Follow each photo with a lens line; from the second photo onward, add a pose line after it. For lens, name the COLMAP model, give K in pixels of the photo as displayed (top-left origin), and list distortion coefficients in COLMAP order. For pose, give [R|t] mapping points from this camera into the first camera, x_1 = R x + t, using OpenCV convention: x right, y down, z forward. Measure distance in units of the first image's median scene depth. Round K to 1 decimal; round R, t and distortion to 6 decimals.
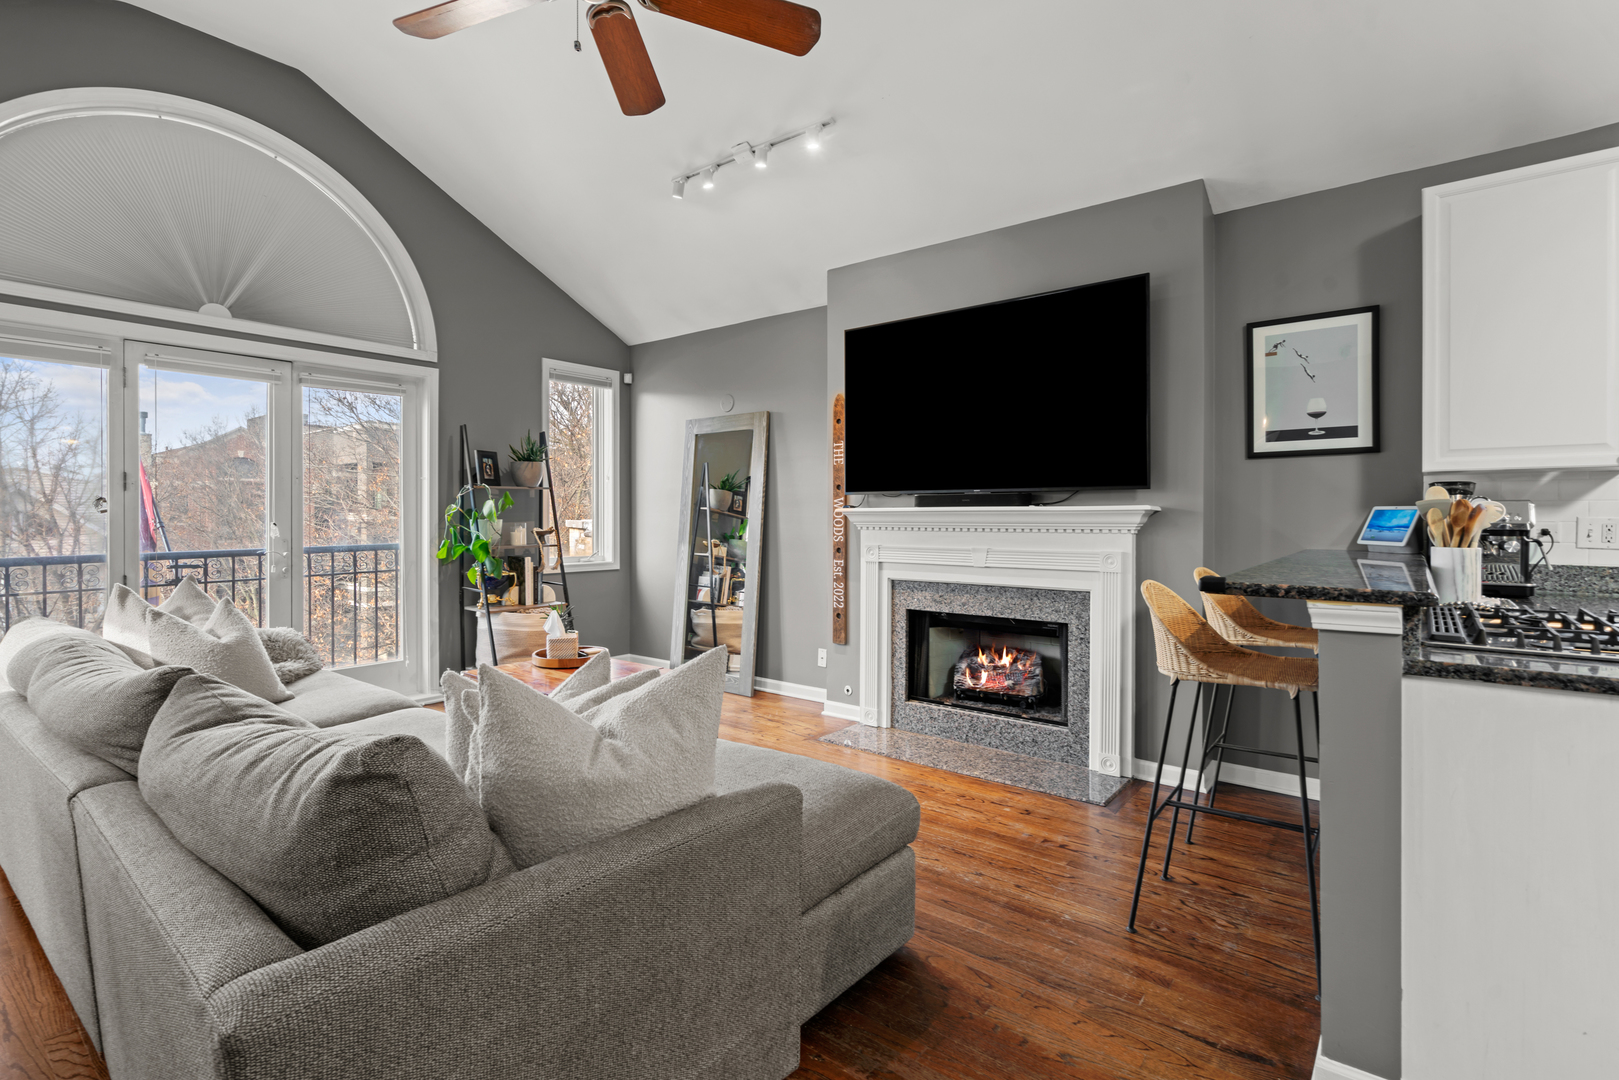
lens RADIAL K [[760.2, 0, 806.1], [0, 760.2, 518.5], [0, 0, 1]] dist [-0.000140, 0.000465]
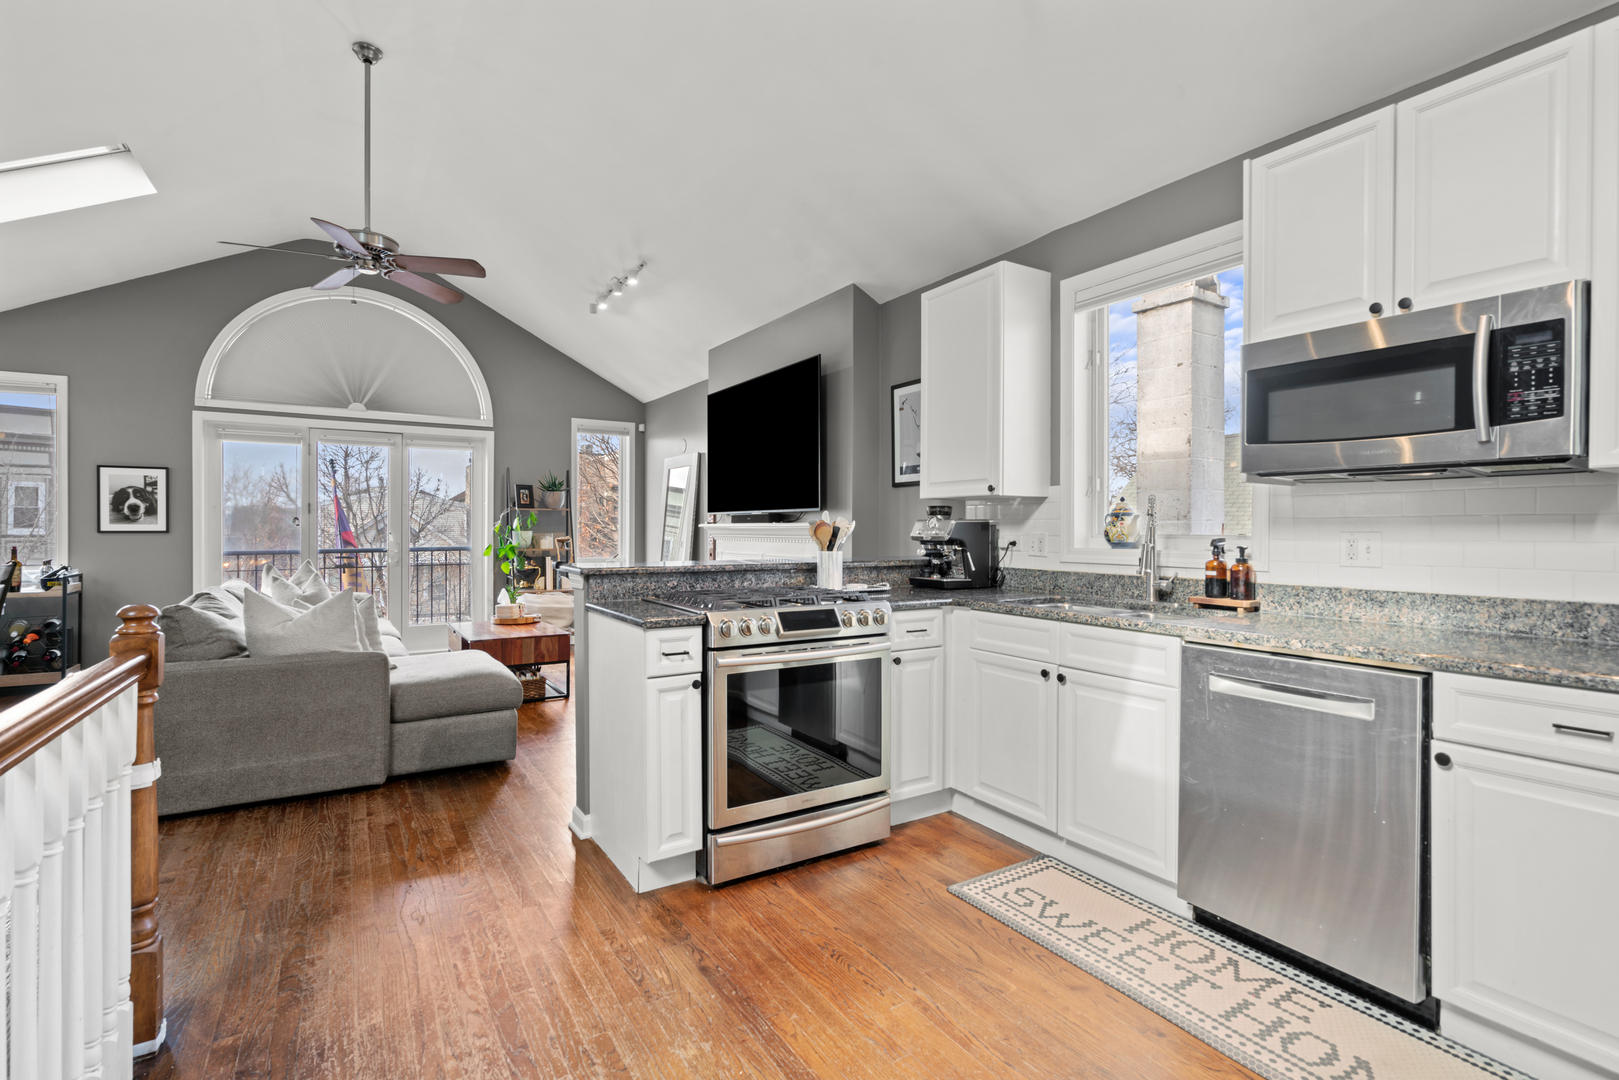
lens RADIAL K [[754.2, 0, 806.8], [0, 754.2, 529.4], [0, 0, 1]] dist [-0.003093, 0.000930]
pose [[0.941488, 0.004036, -0.337022, 1.058509], [-0.005570, 0.999978, -0.003584, 0.000331], [0.337000, 0.005251, 0.941490, -0.351251]]
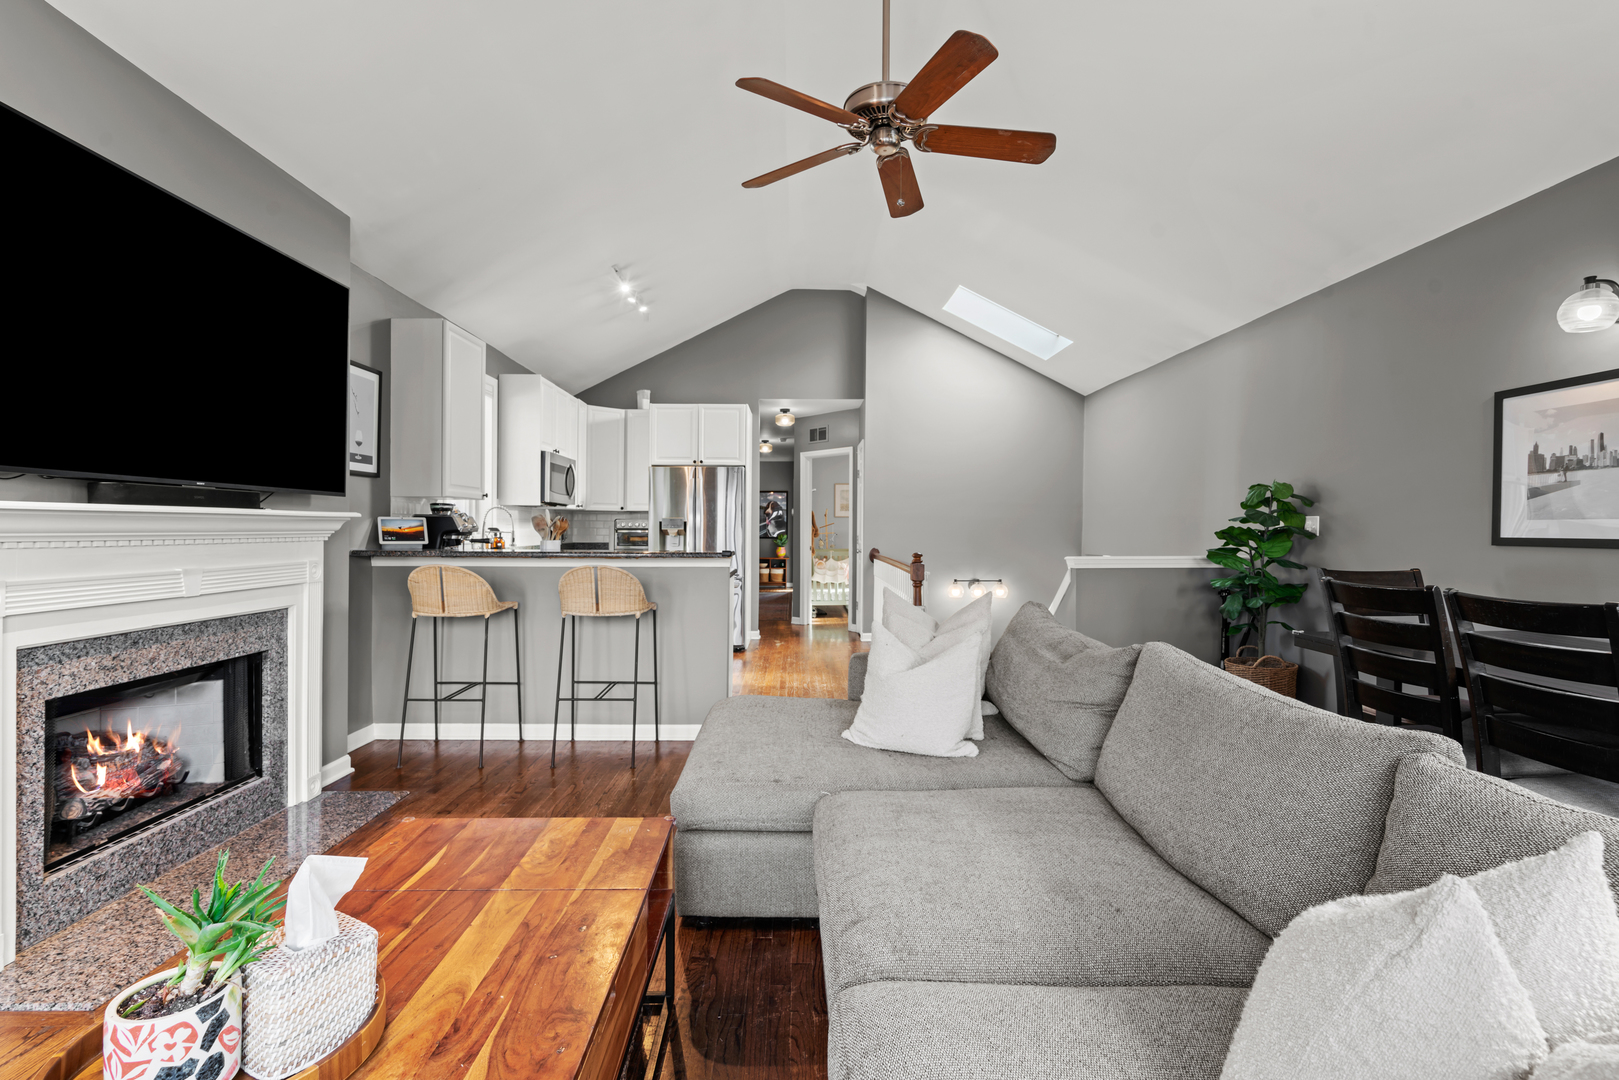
lens RADIAL K [[754.2, 0, 806.8], [0, 754.2, 529.4], [0, 0, 1]] dist [-0.003093, 0.000930]
pose [[-0.636305, -0.003449, 0.771430, -0.884323], [-0.001256, 0.999993, 0.003434, 0.001721], [-0.771437, 0.001216, -0.636305, 1.400702]]
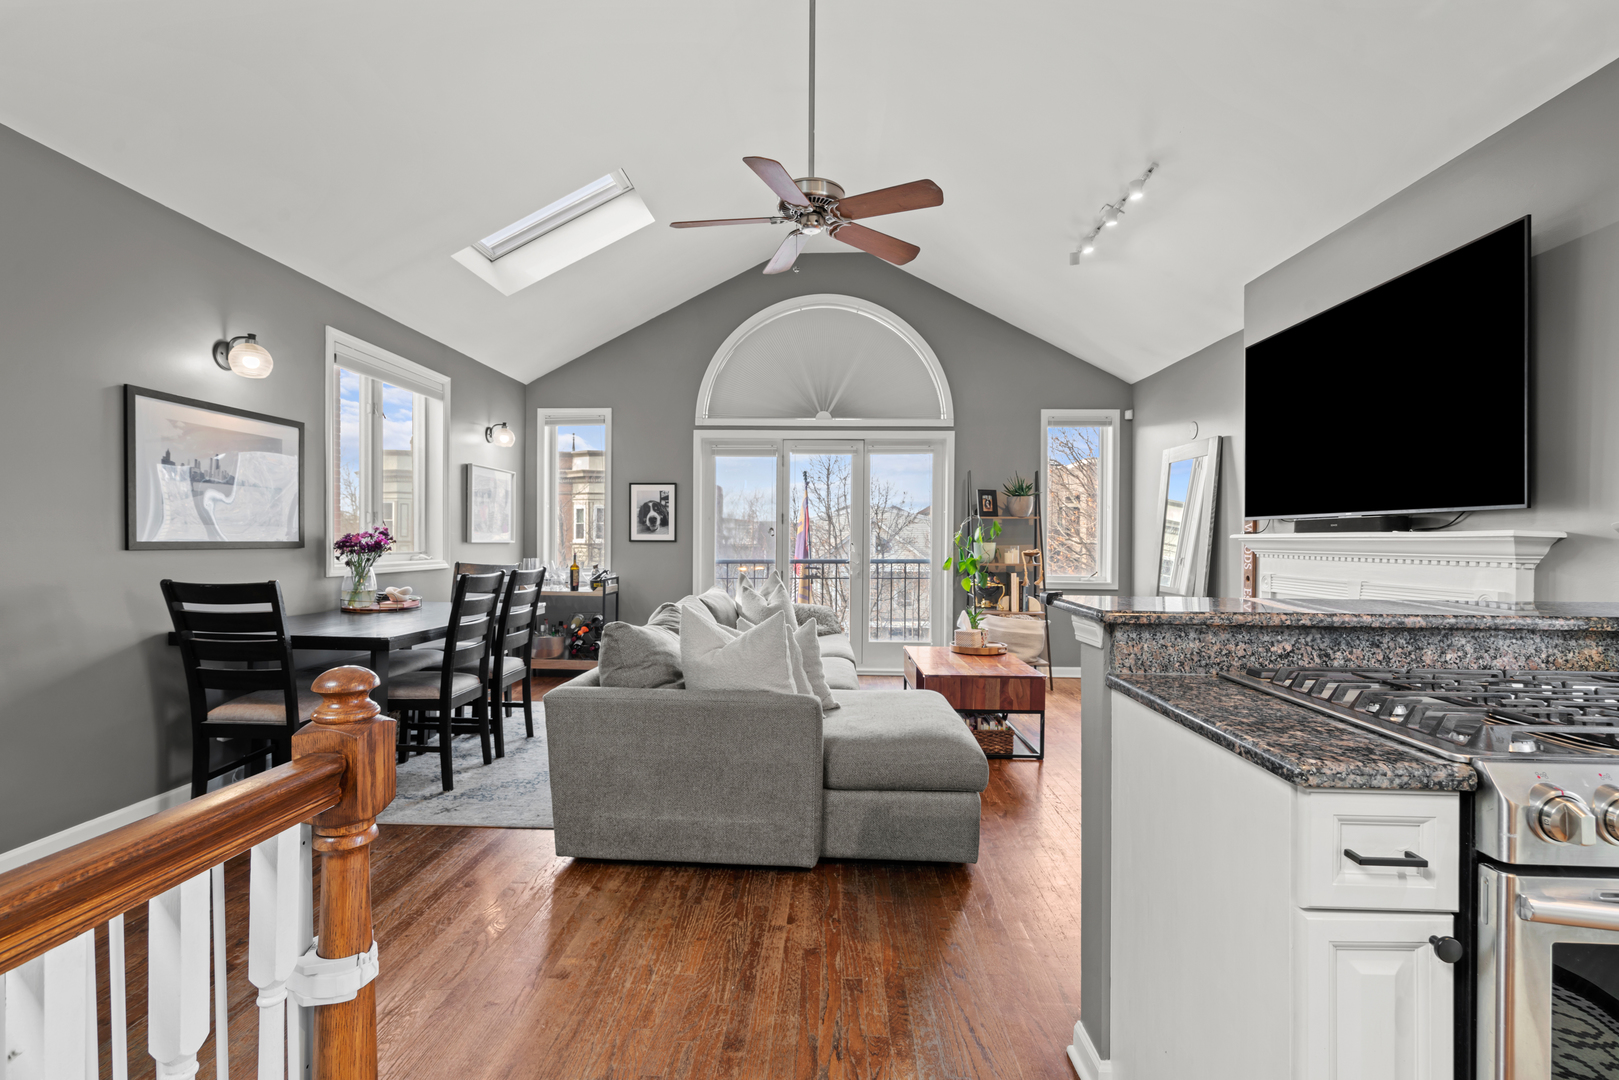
lens RADIAL K [[740.3, 0, 805.4], [0, 740.3, 545.3], [0, 0, 1]] dist [-0.012415, 0.012563]
pose [[0.591778, 0.012957, -0.805997, 0.735162], [-0.012748, 0.999896, 0.006715, 0.002047], [0.806000, 0.006302, 0.591882, 0.012179]]
